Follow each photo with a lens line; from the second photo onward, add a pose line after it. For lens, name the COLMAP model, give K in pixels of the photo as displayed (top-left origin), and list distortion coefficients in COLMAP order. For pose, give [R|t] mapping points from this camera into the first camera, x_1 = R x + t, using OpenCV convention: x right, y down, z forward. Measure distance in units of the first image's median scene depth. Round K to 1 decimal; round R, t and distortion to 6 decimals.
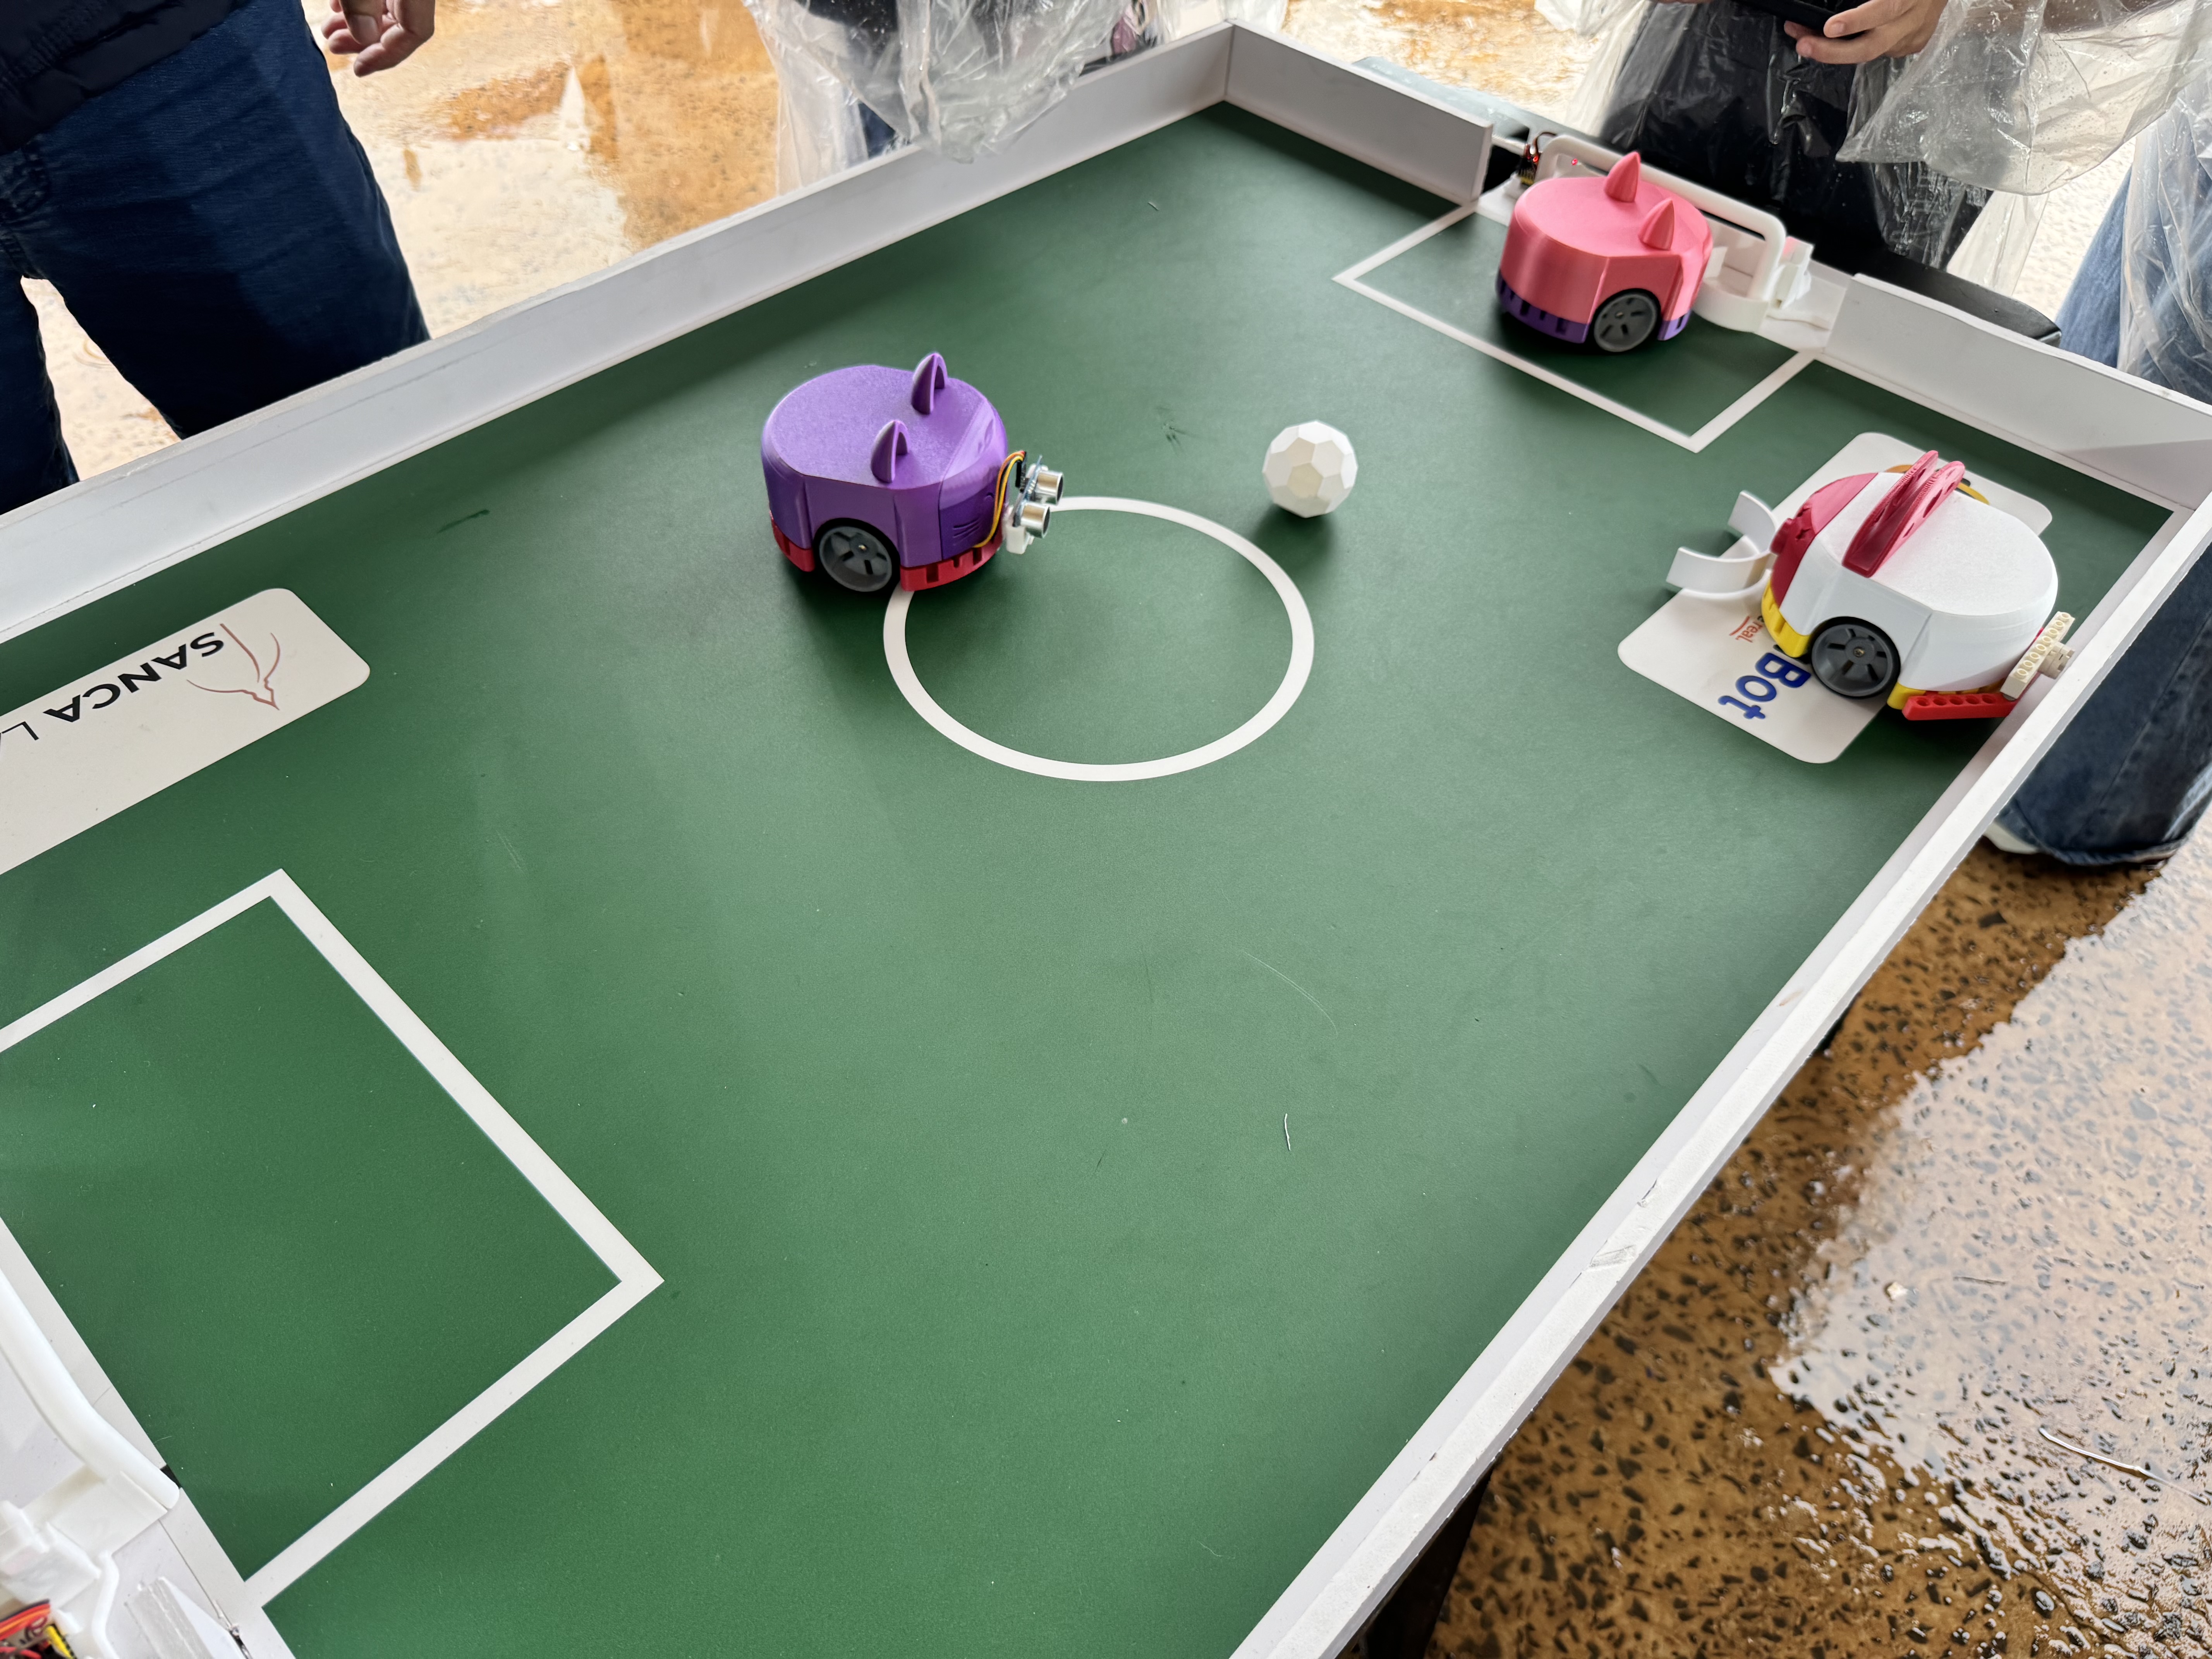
lens RADIAL K [[1570.6, 0, 1106.0], [0, 1570.6, 829.5], [0, 0, 1]] dist [-0.004257, 0.005039]
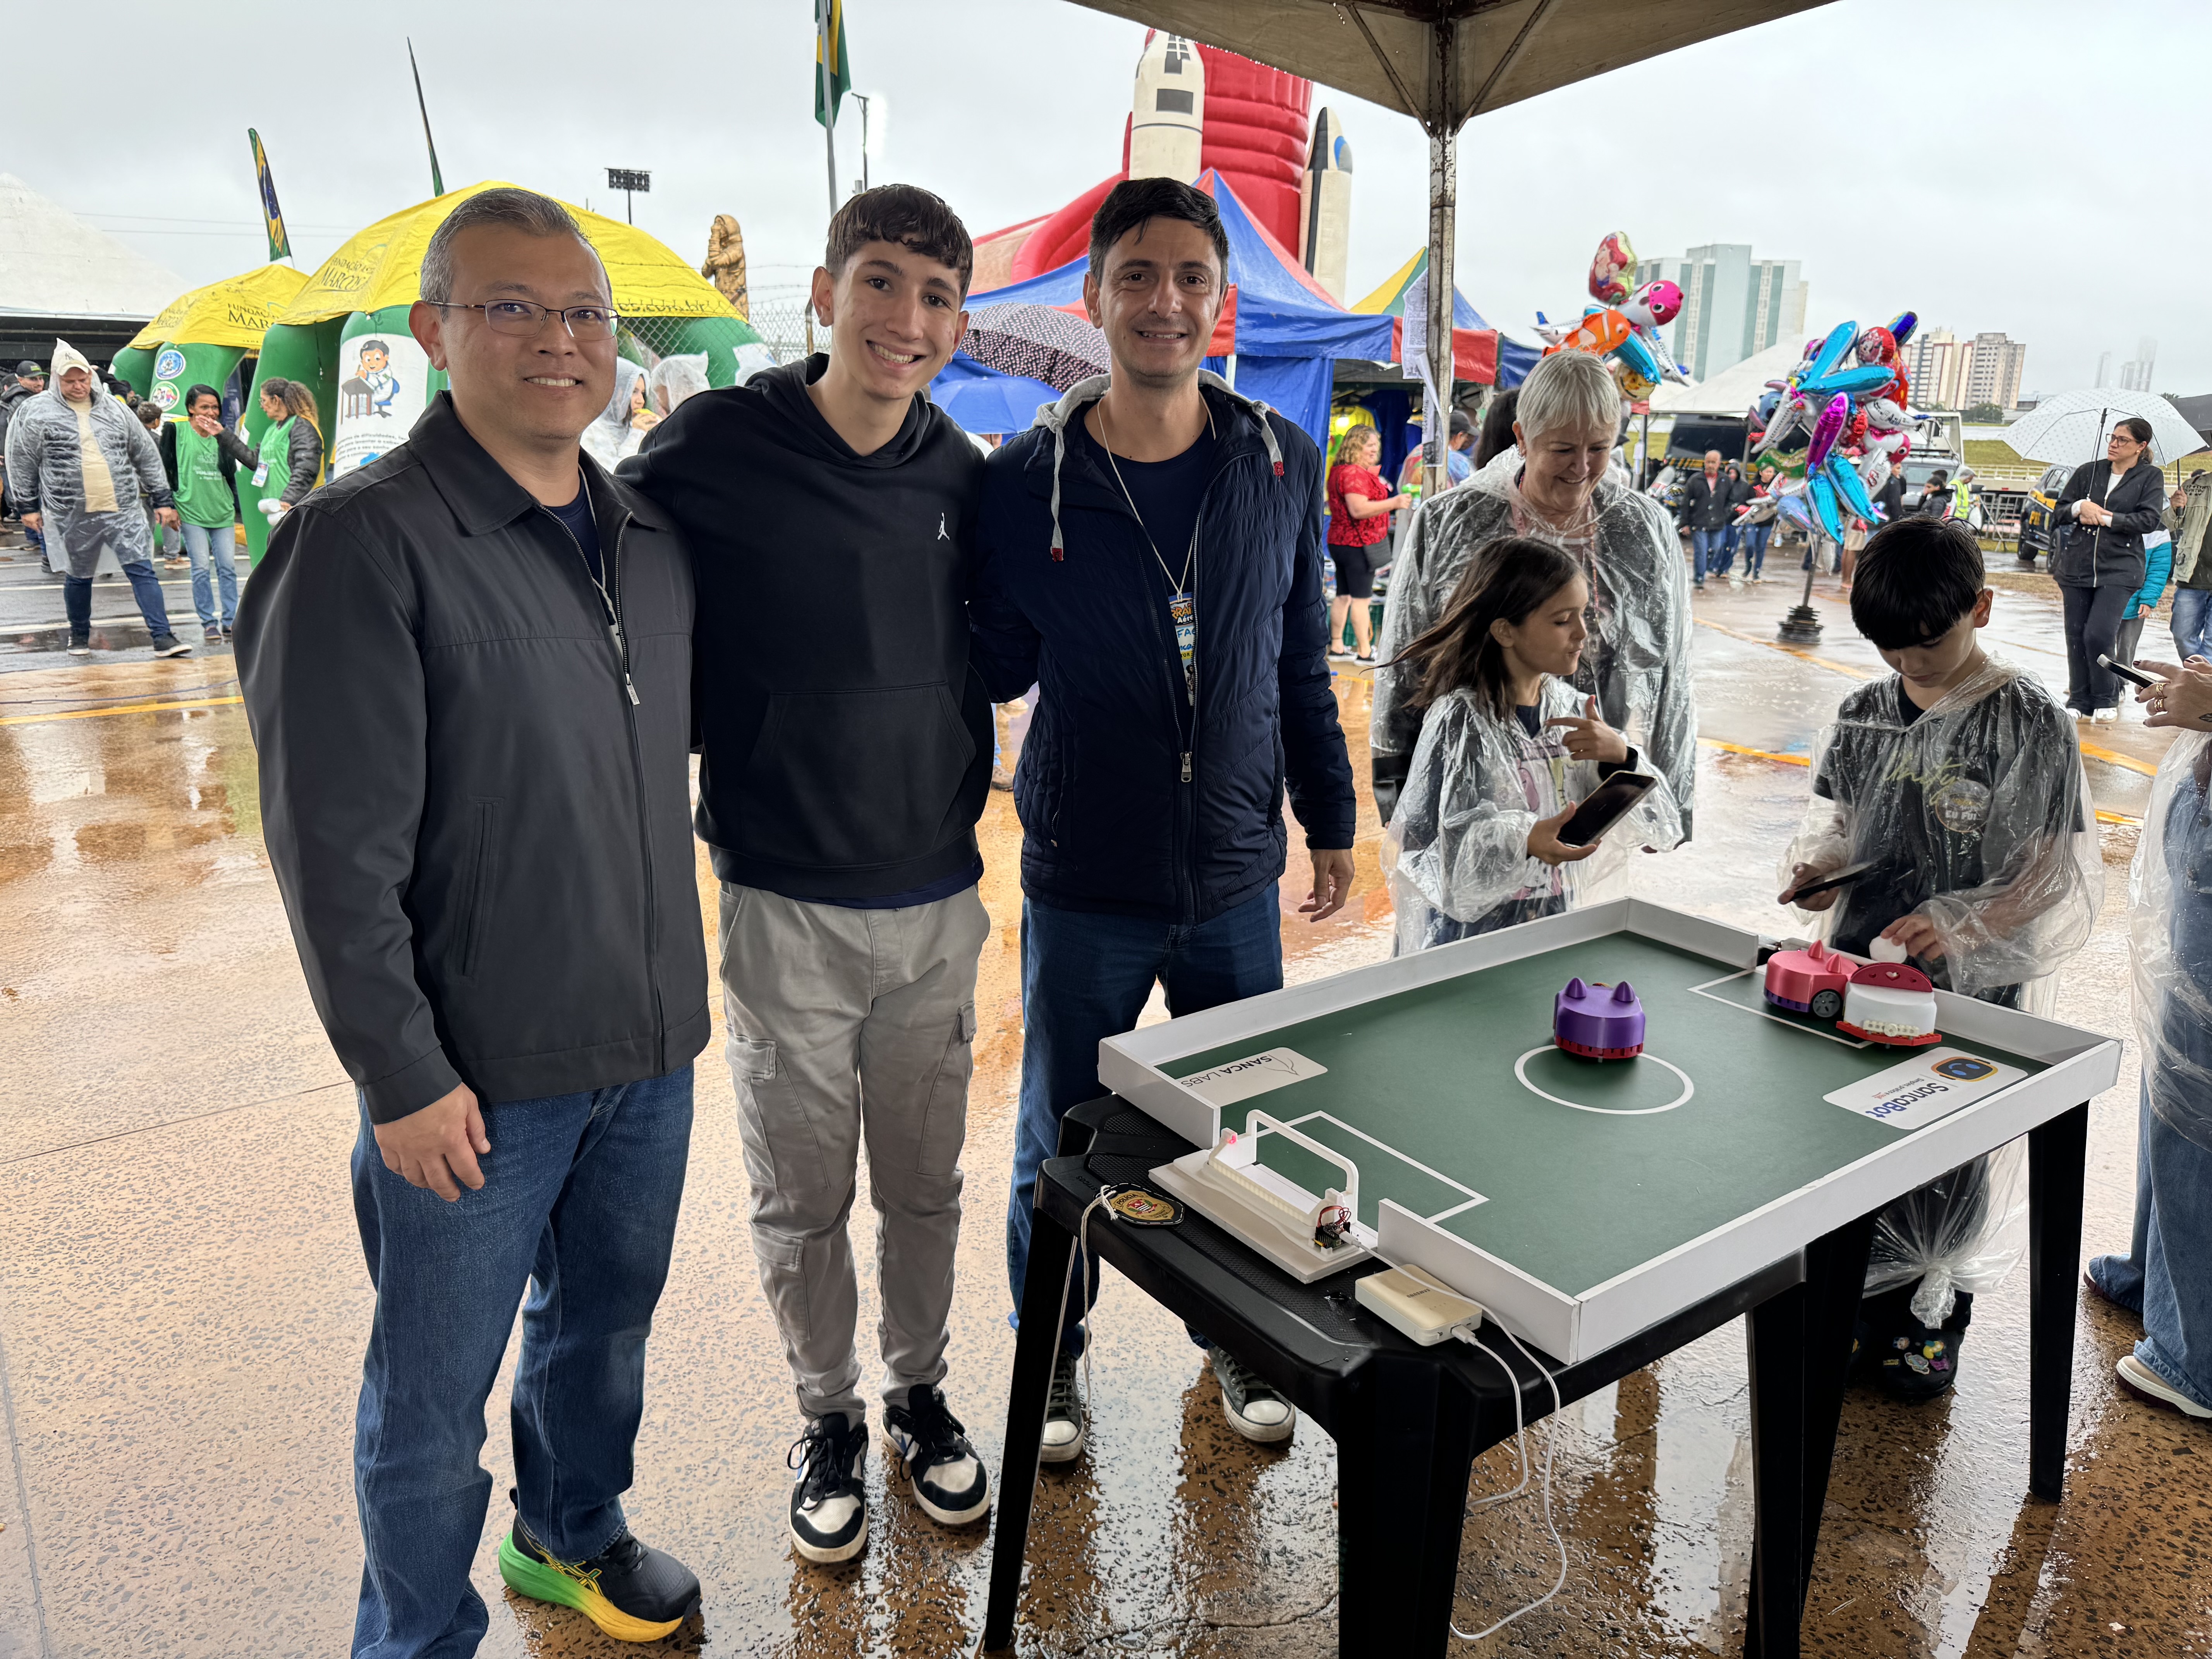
lens RADIAL K [[1570.6, 0, 1106.0], [0, 1570.6, 829.5], [0, 0, 1]] dist [-0.004257, 0.005039]
pose [[0.978597, 0.016956, -0.205088, -0.160543], [-0.125368, 0.839435, -0.528802, 0.568318], [0.163192, 0.543195, 0.823594, -0.838599]]
